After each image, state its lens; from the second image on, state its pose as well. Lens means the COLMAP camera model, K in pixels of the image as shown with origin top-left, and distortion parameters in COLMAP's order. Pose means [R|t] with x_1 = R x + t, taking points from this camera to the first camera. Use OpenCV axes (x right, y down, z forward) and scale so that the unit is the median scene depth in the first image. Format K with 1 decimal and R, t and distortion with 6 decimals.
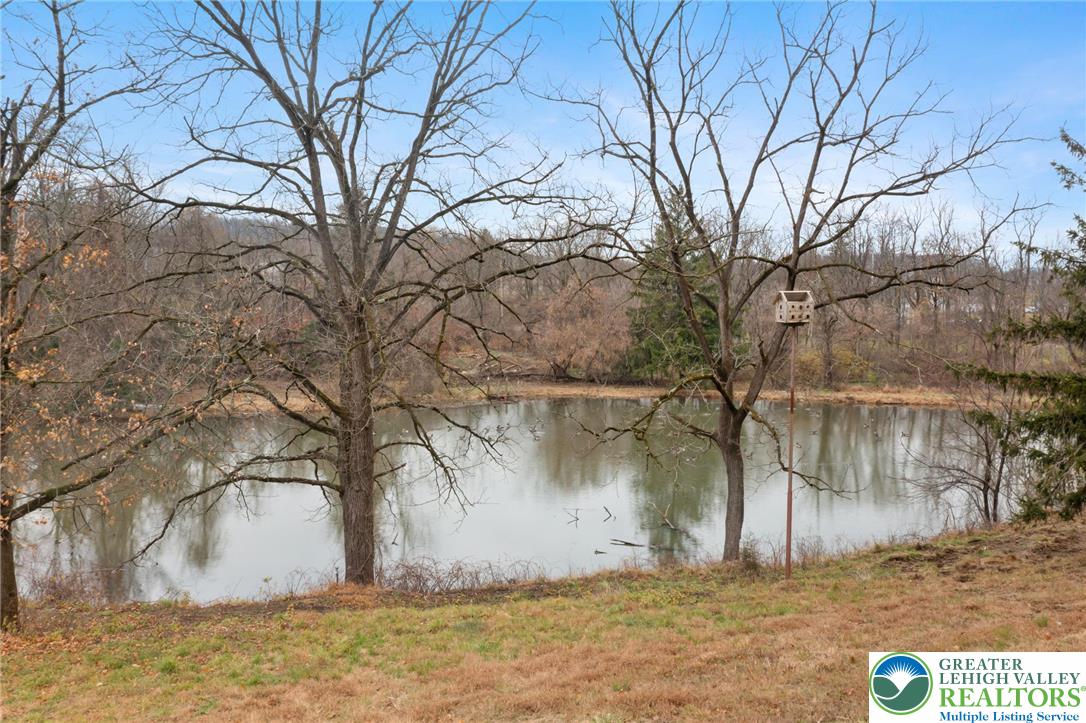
lens RADIAL K [[878.3, 0, 543.0], [0, 878.3, 361.5], [0, 0, 1]] dist [-0.003601, 0.000472]
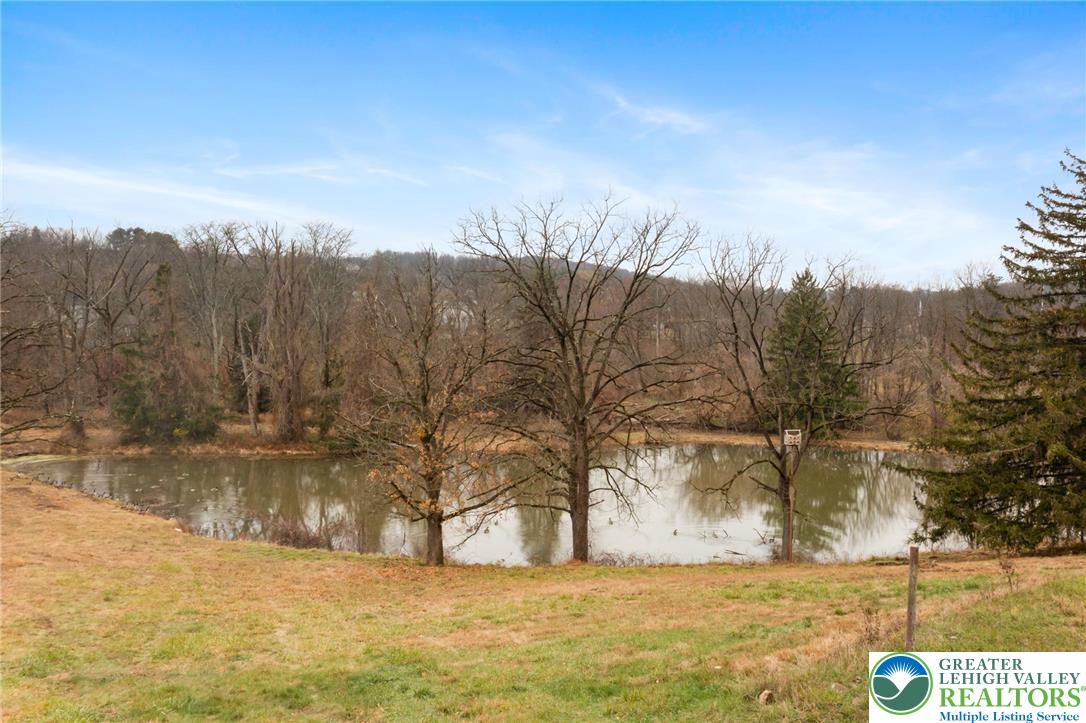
lens RADIAL K [[878.3, 0, 543.0], [0, 878.3, 361.5], [0, 0, 1]] dist [-0.003601, 0.000472]
pose [[0.984274, 0.009645, -0.176387, 0.012702], [-0.014485, 0.999552, -0.026173, -0.039155], [0.176056, 0.028316, 0.983973, -0.267930]]
